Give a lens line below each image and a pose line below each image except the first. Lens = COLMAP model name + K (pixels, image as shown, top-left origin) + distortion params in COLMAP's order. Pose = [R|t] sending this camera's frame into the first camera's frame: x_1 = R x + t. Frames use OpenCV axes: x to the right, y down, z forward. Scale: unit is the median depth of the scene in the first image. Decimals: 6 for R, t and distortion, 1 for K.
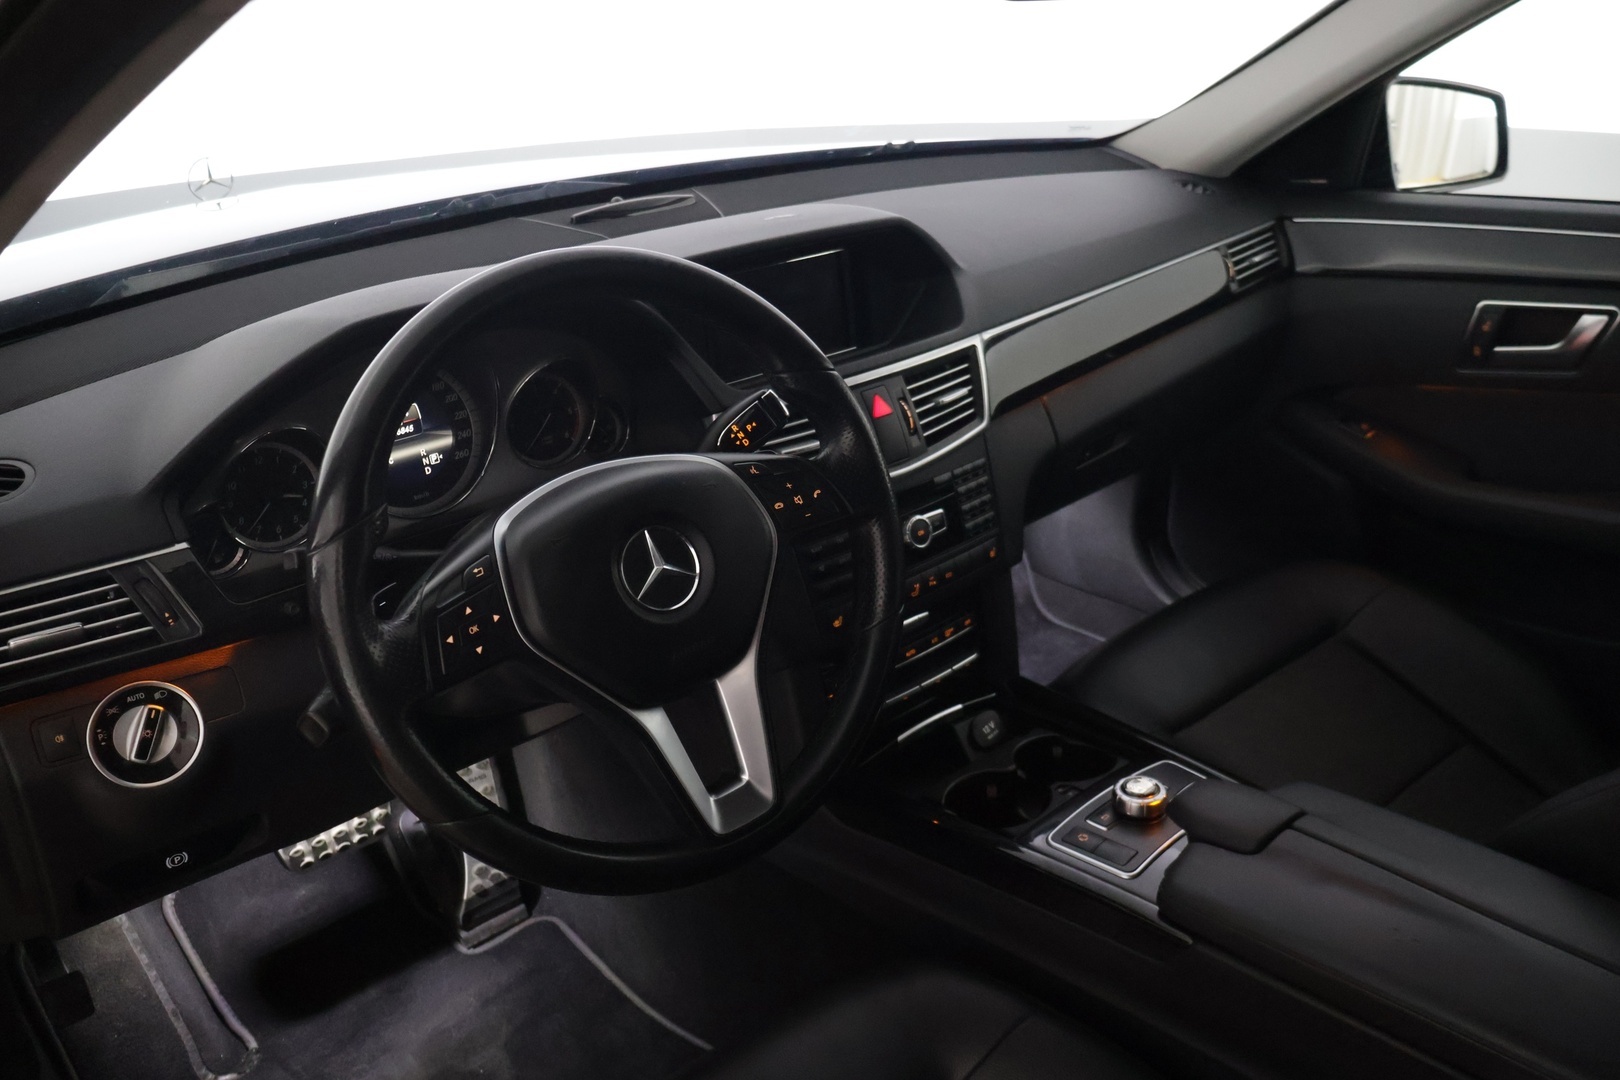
lens RADIAL K [[1375.7, 0, 810.0], [0, 1375.7, 540.0], [0, 0, 1]] dist [0.006793, 0.002841]
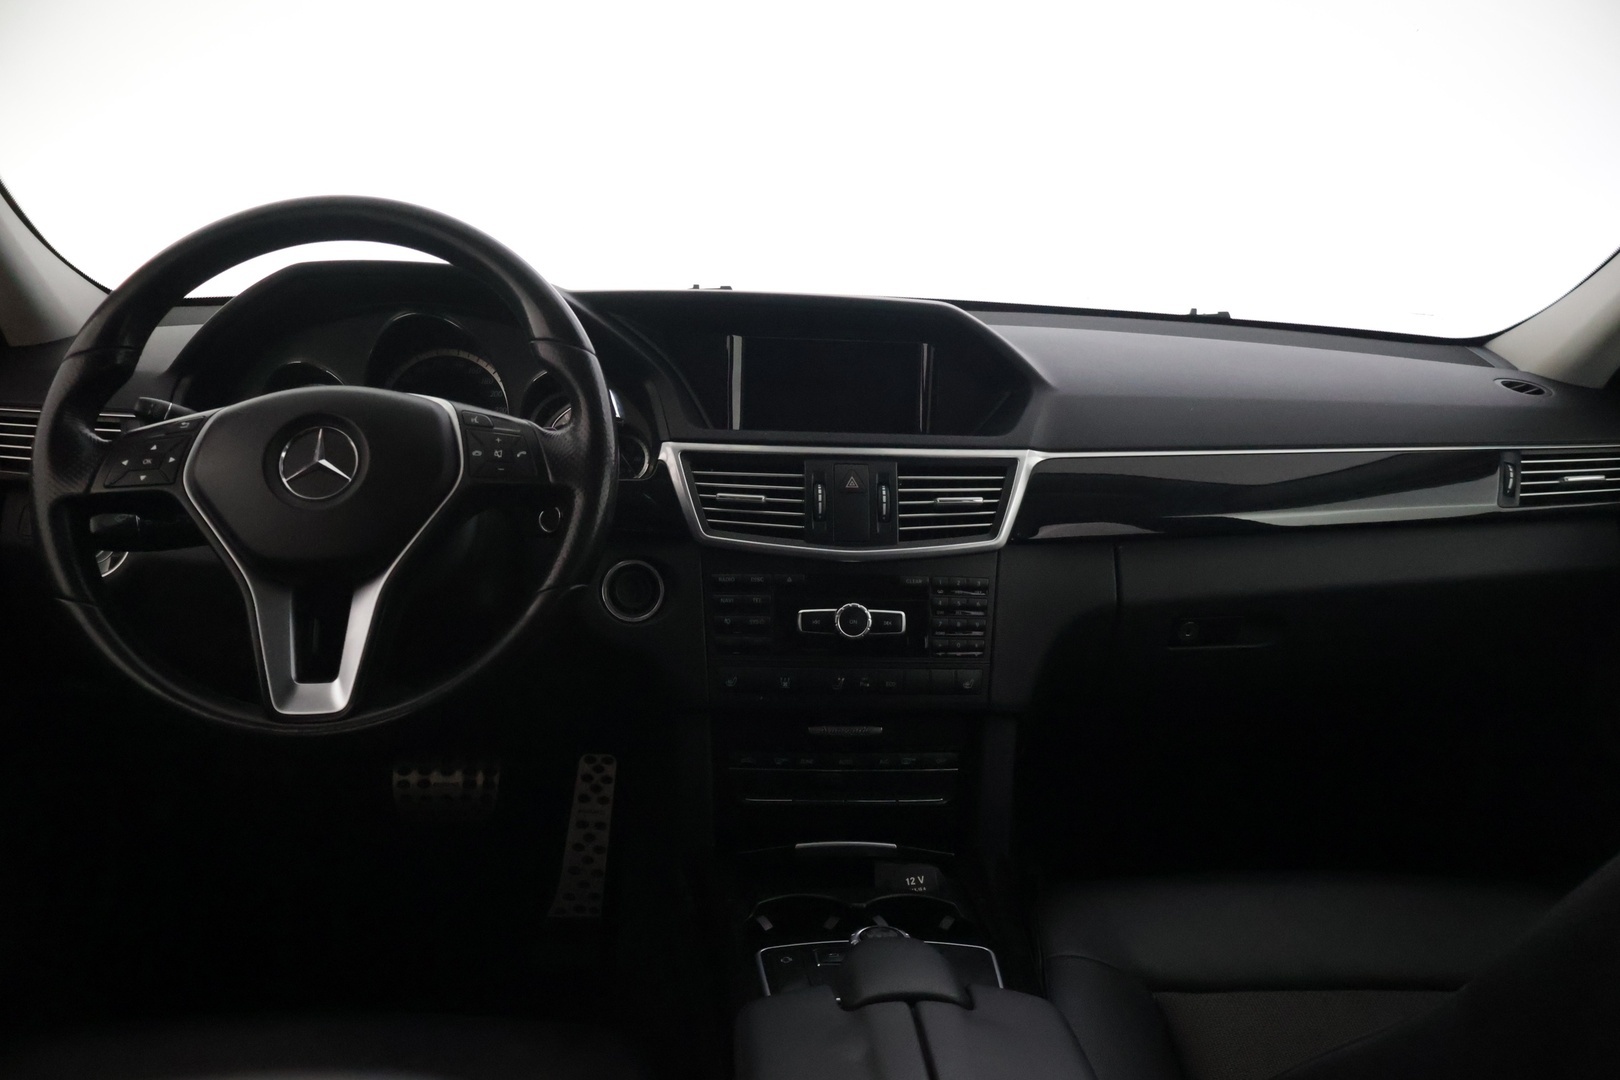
lens RADIAL K [[1375.7, 0, 810.0], [0, 1375.7, 540.0], [0, 0, 1]] dist [0.006793, 0.002841]
pose [[0.785857, 0.187732, -0.589225, 0.700952], [-0.308156, 0.944964, -0.109919, 0.062641], [0.536161, 0.267954, 0.800457, 0.268871]]
